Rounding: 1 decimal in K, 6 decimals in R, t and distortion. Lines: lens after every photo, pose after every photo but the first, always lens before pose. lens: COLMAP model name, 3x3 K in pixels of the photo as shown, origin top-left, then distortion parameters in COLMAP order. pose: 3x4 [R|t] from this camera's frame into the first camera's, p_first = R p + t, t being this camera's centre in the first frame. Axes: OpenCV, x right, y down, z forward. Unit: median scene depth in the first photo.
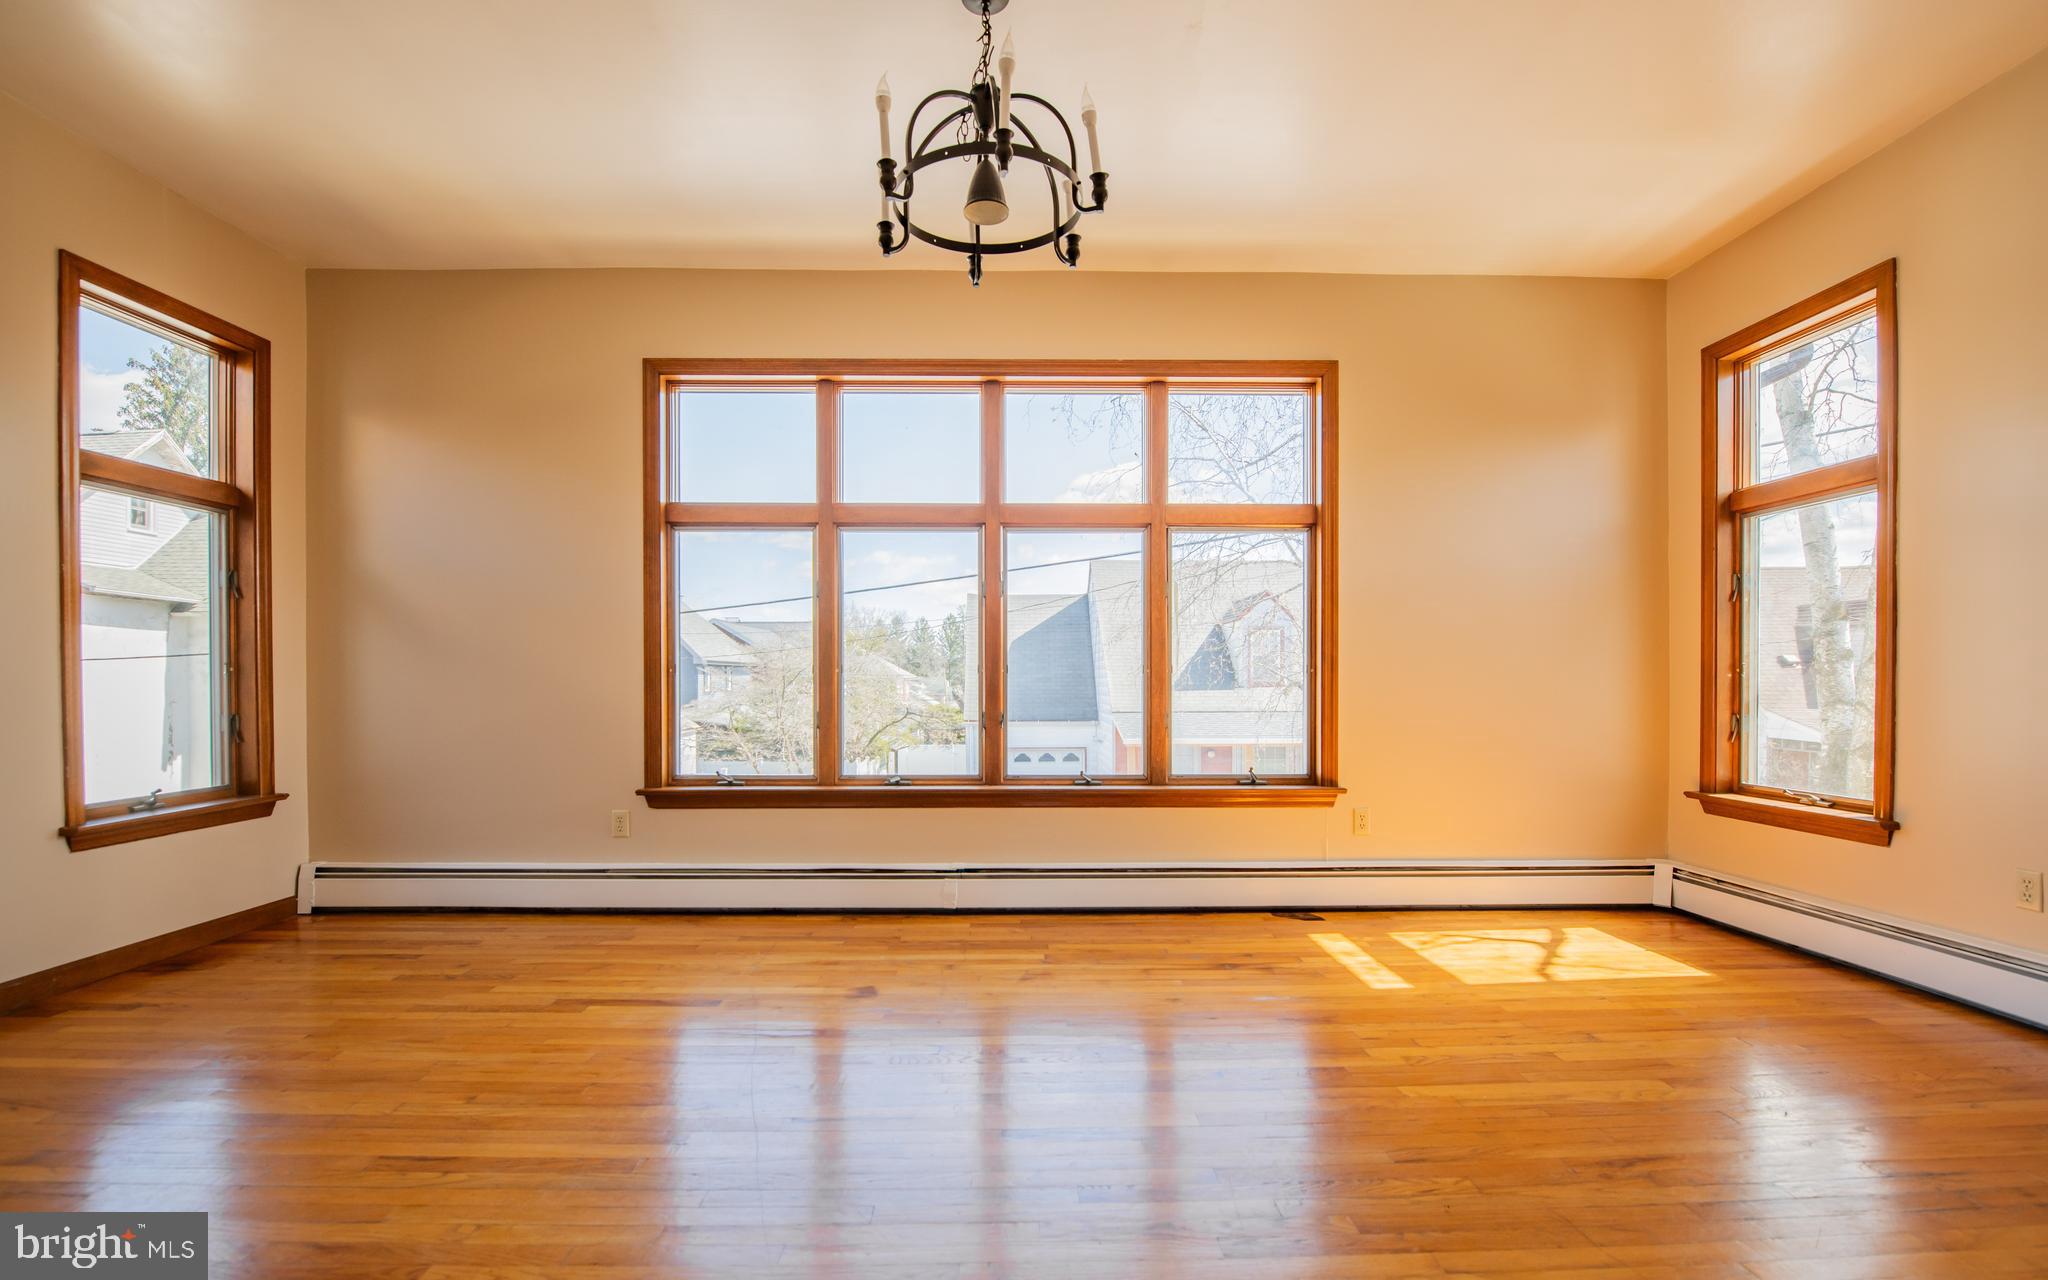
lens RADIAL K [[885.6, 0, 1024.6], [0, 885.6, 684.0], [0, 0, 1]] dist [-0.012348, -0.000299]
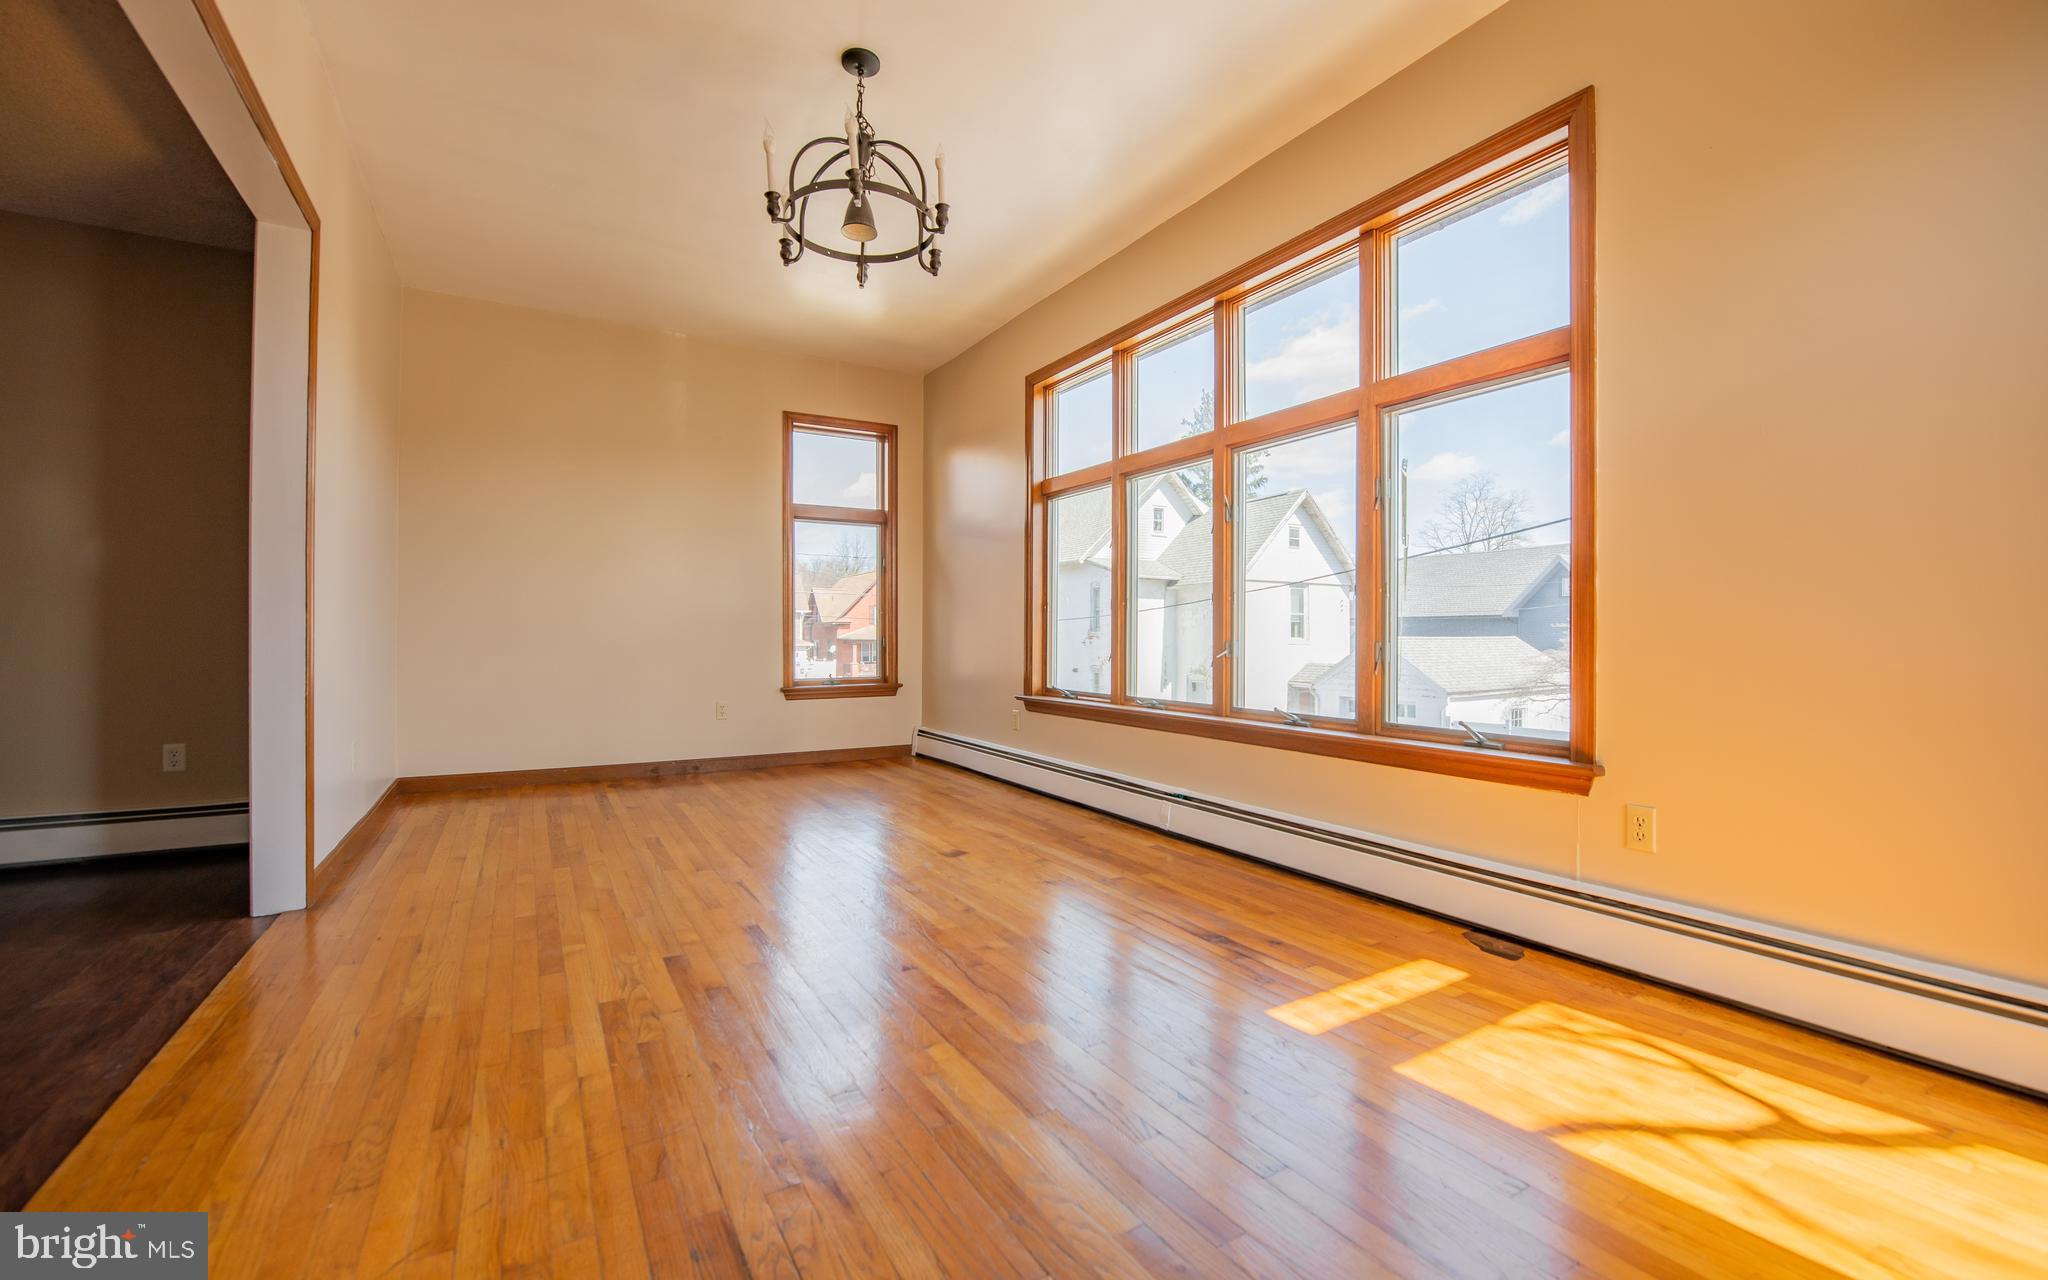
lens RADIAL K [[831.1, 0, 1024.0], [0, 831.1, 640.0], [0, 0, 1]] dist [-0.018424, -0.000447]
pose [[0.501359, 0.006121, -0.865218, 0.731609], [-0.006512, 0.999973, 0.003300, 0.031990], [0.865215, 0.003980, 0.501386, 0.403759]]
